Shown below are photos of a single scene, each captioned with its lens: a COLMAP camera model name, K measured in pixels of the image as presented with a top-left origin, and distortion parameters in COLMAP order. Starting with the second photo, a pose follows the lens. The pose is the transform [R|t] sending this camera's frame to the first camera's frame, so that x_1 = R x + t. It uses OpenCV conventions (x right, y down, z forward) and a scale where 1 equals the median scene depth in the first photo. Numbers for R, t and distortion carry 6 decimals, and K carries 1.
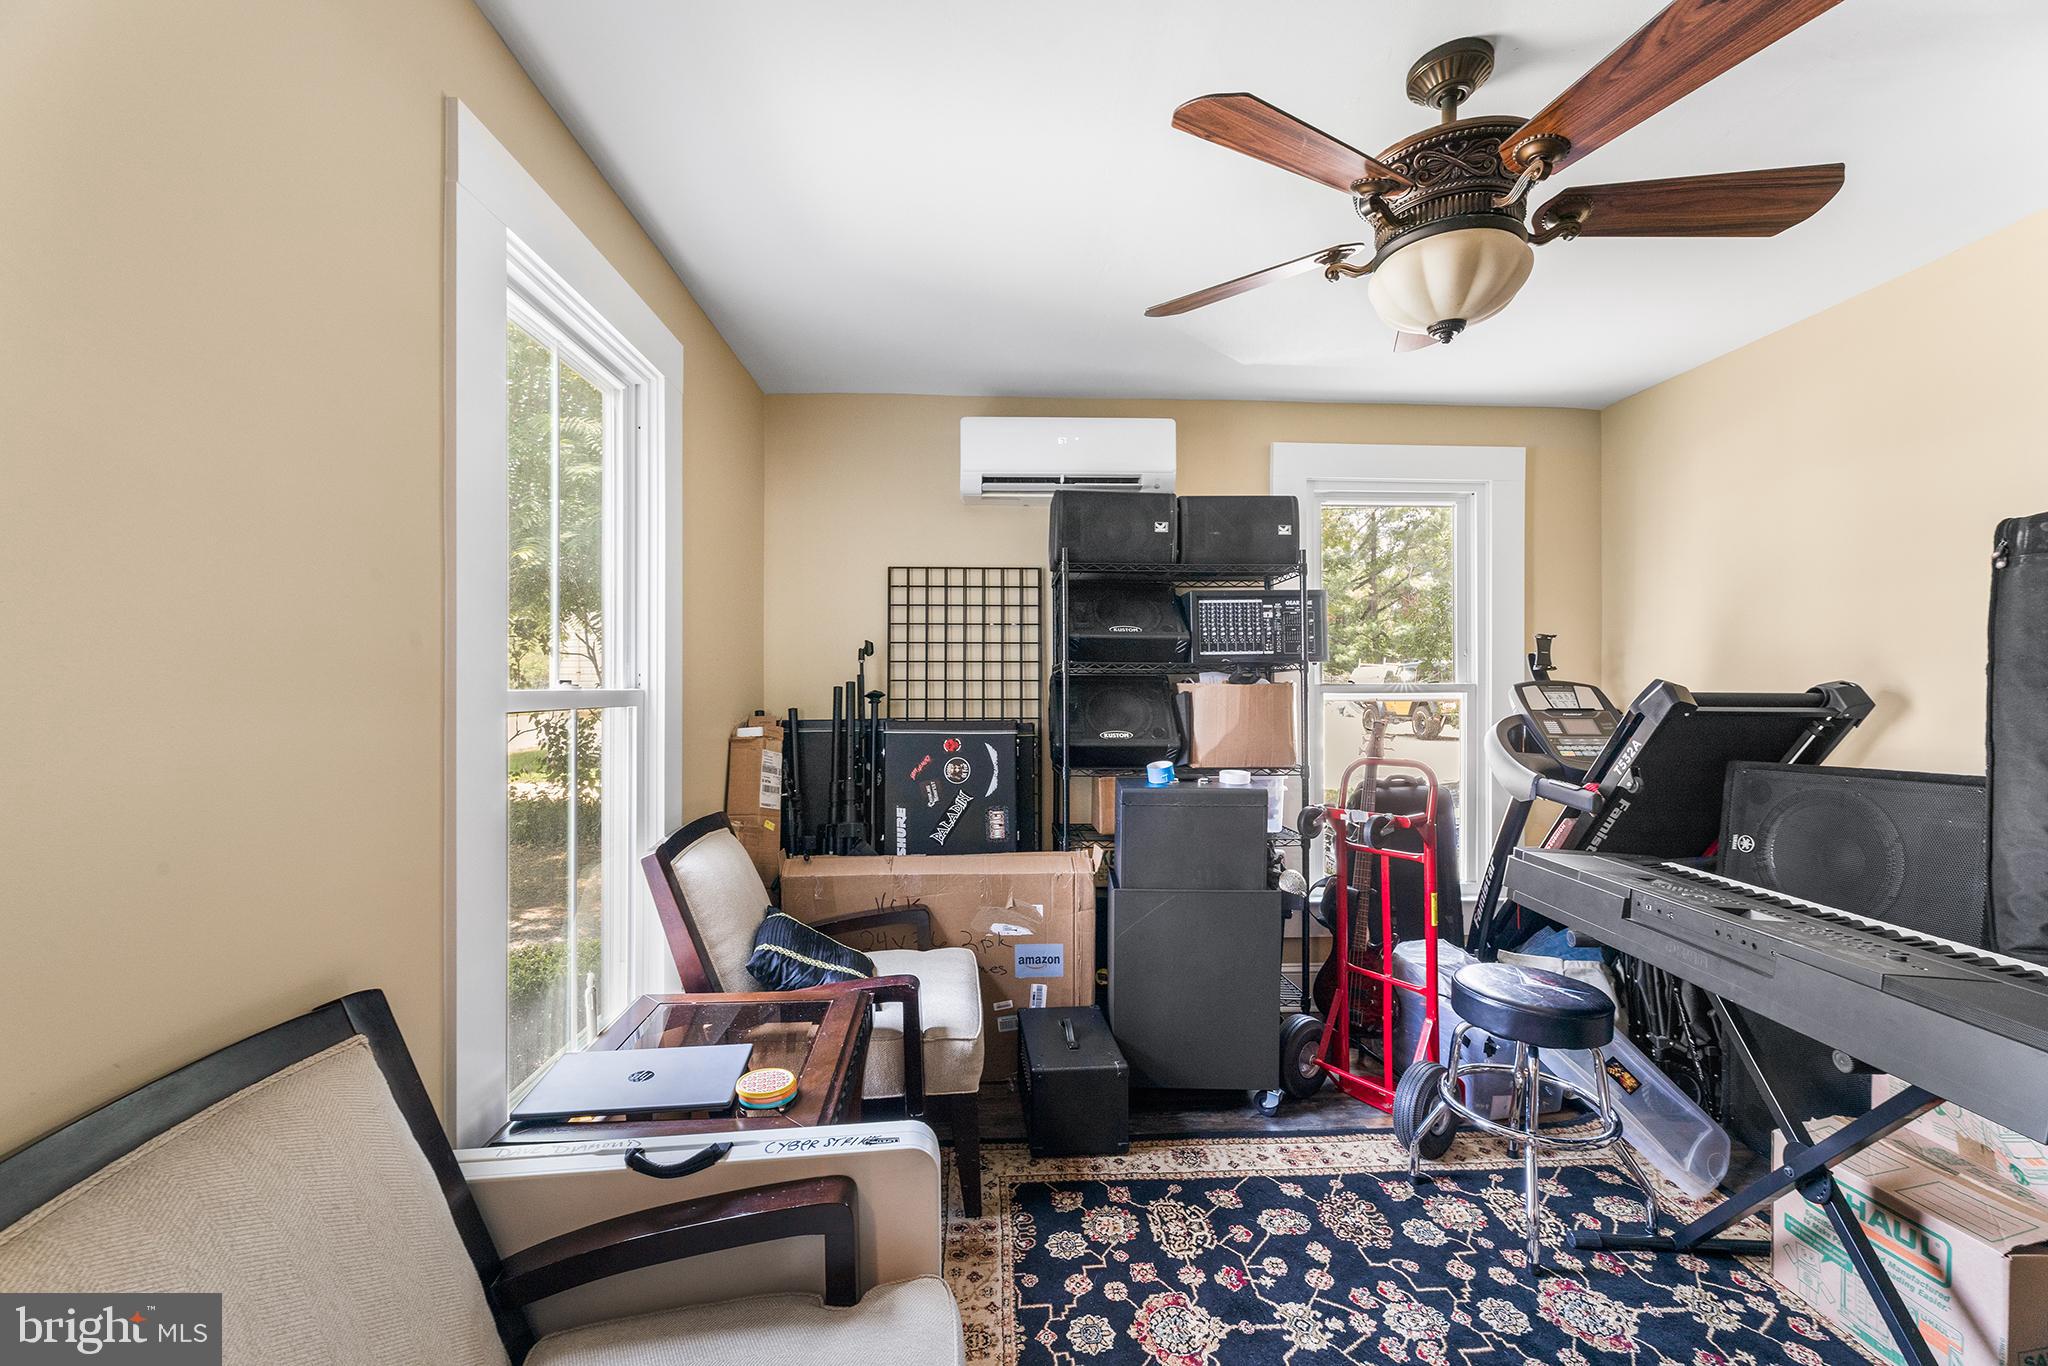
lens RADIAL K [[821.7, 0, 1028.6], [0, 821.7, 687.1], [0, 0, 1]] dist [-0.001971, -0.000038]
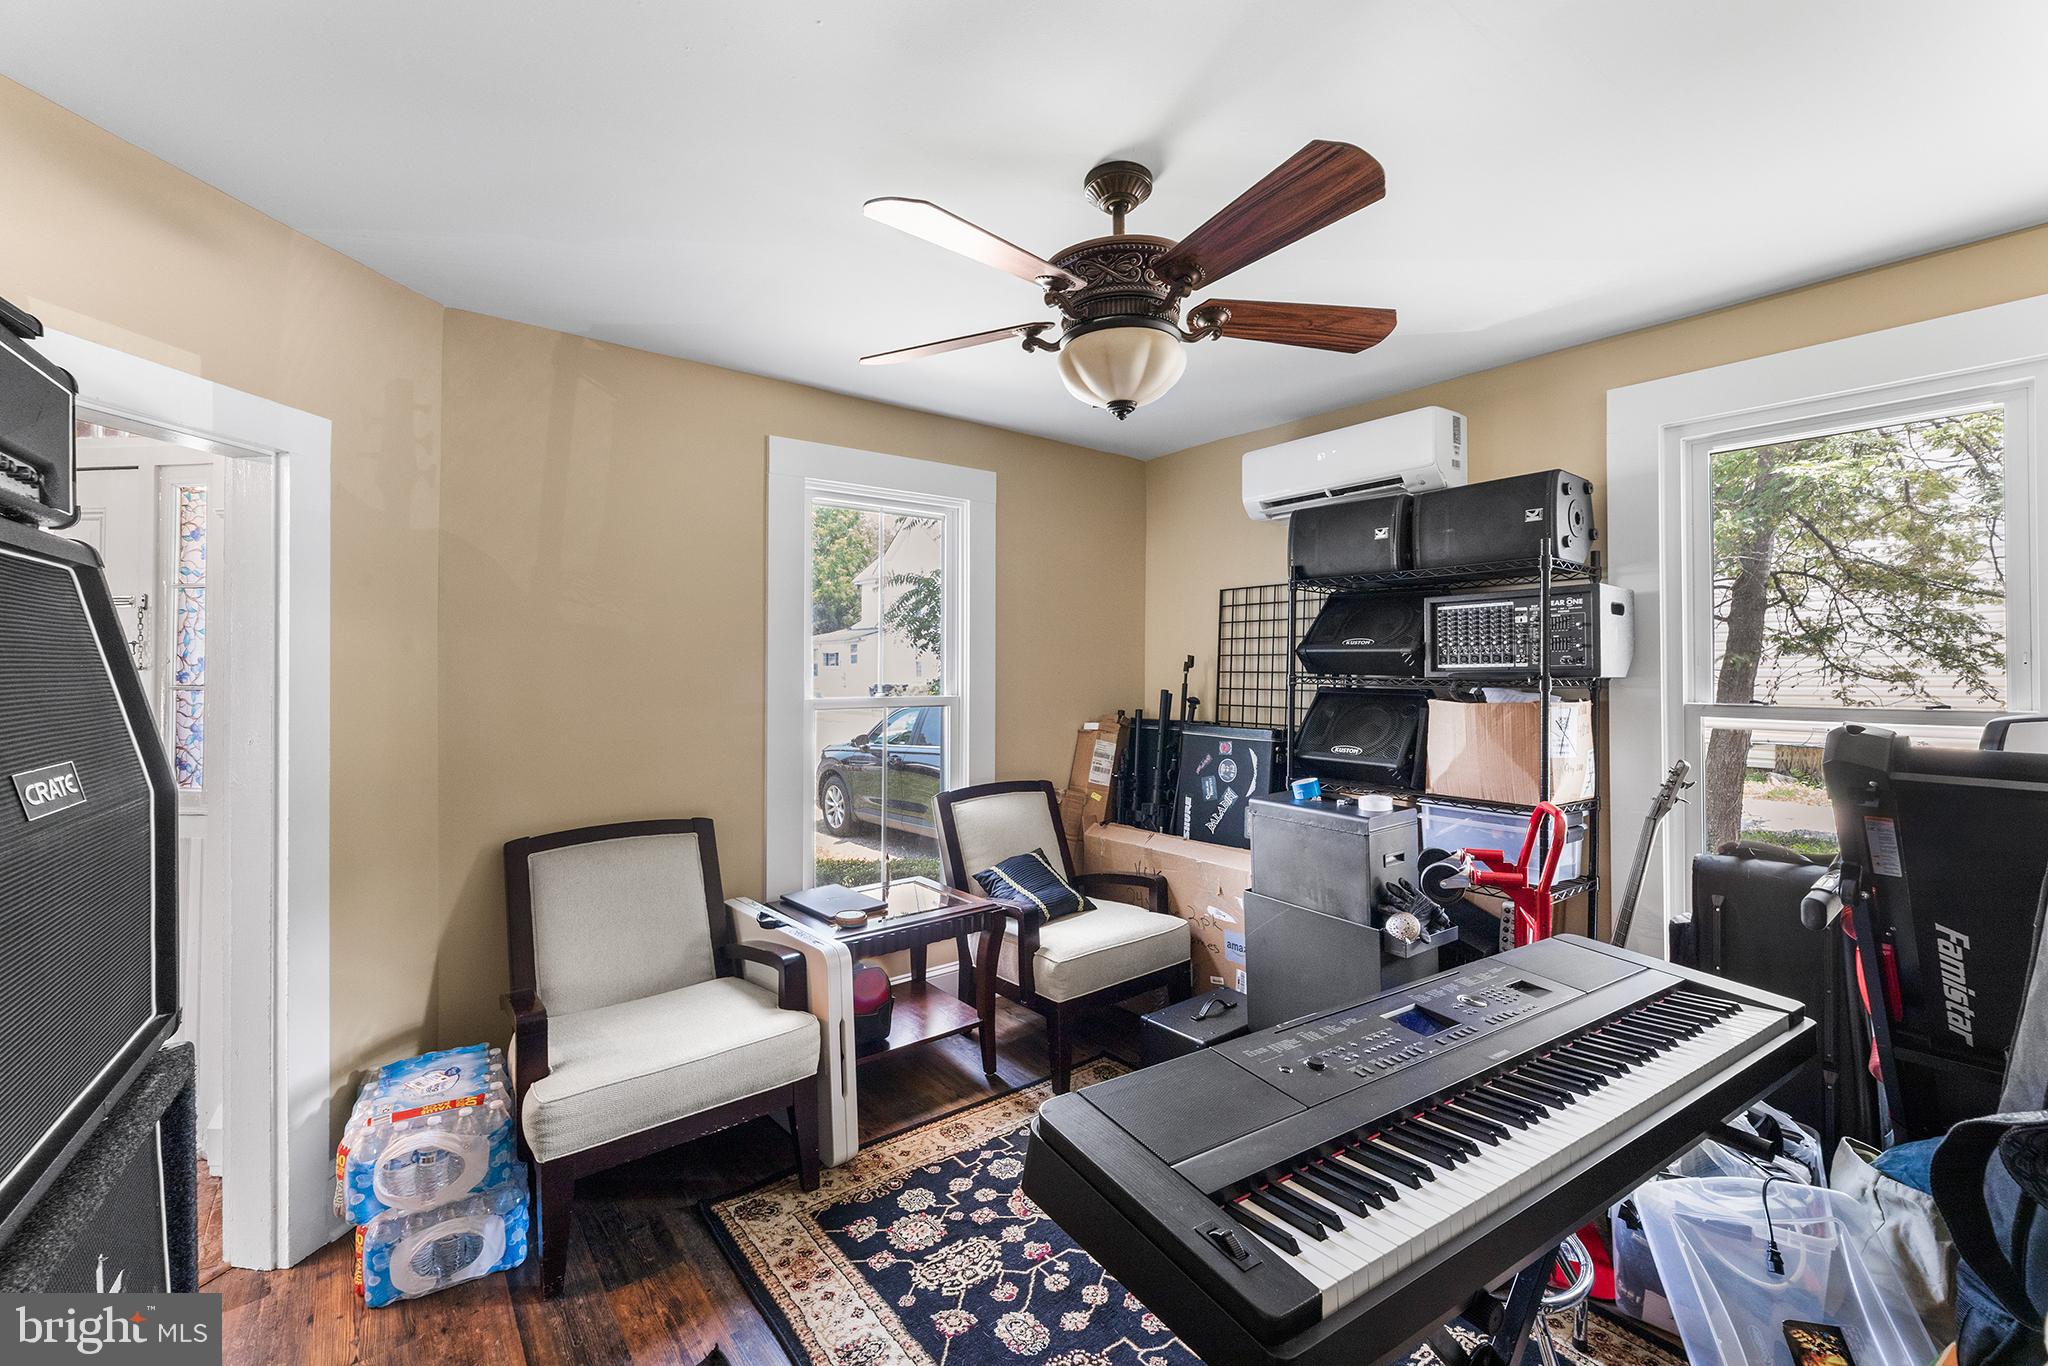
lens RADIAL K [[849.2, 0, 1036.8], [0, 849.2, 687.4], [0, 0, 1]] dist [-0.001565, -0.000038]
pose [[0.589060, 0.017423, -0.807901, 0.847939], [-0.003559, 0.999814, 0.018967, -0.041064], [0.808081, -0.008298, 0.589012, 0.118534]]
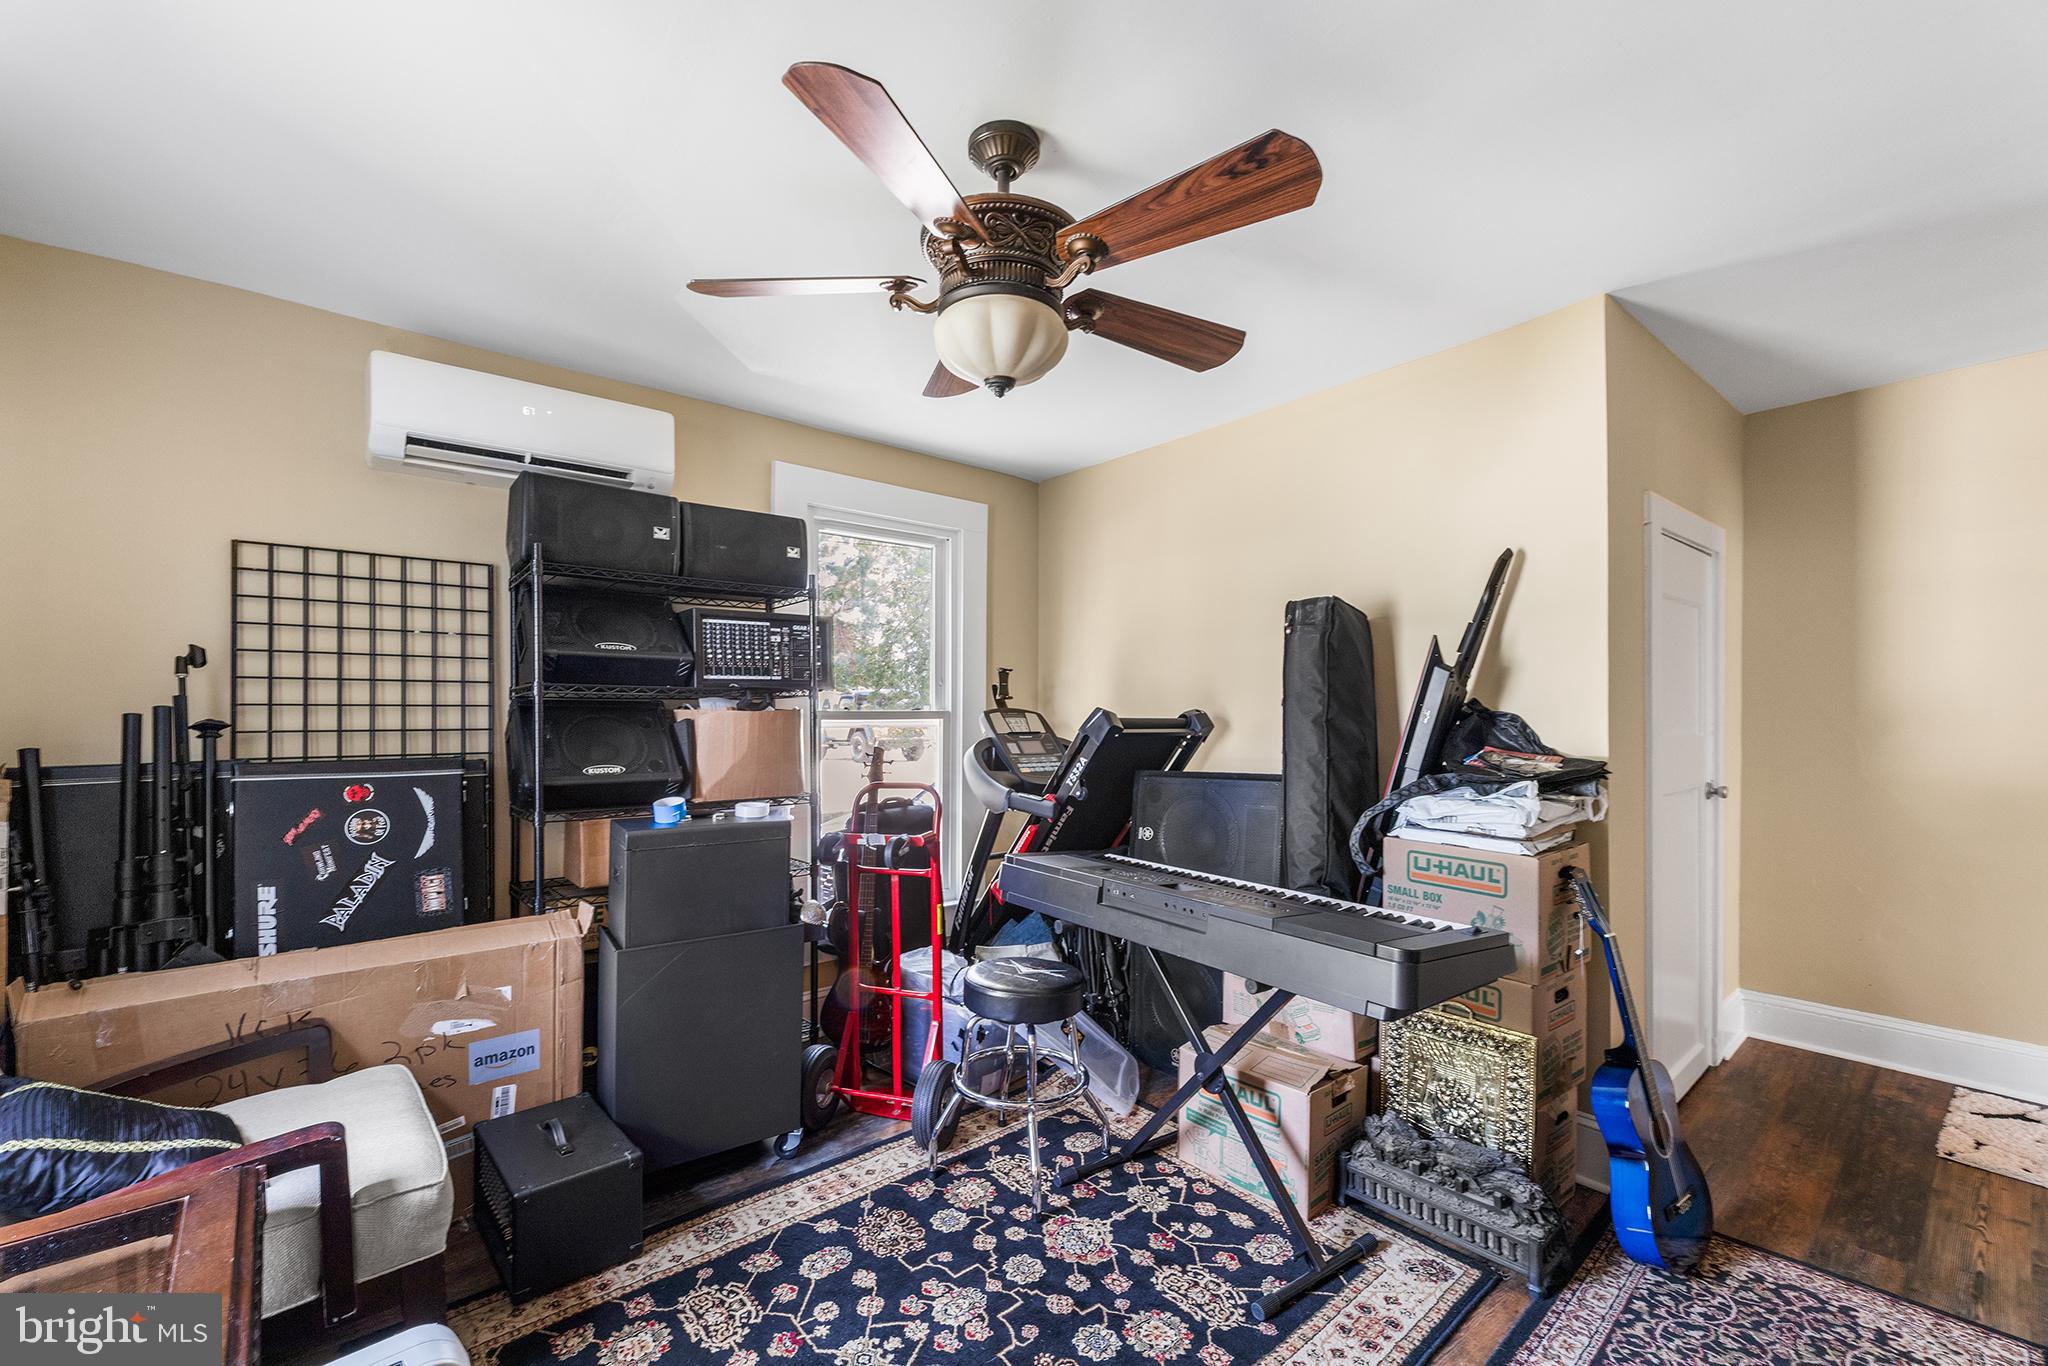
lens RADIAL K [[829.3, 0, 1015.0], [0, 829.3, 716.8], [0, 0, 1]] dist [-0.001781, -0.000175]
pose [[0.800264, -0.002580, 0.599642, -0.081398], [0.000432, 0.999993, 0.003725, -0.000041], [-0.599648, -0.002722, 0.800259, 0.065905]]
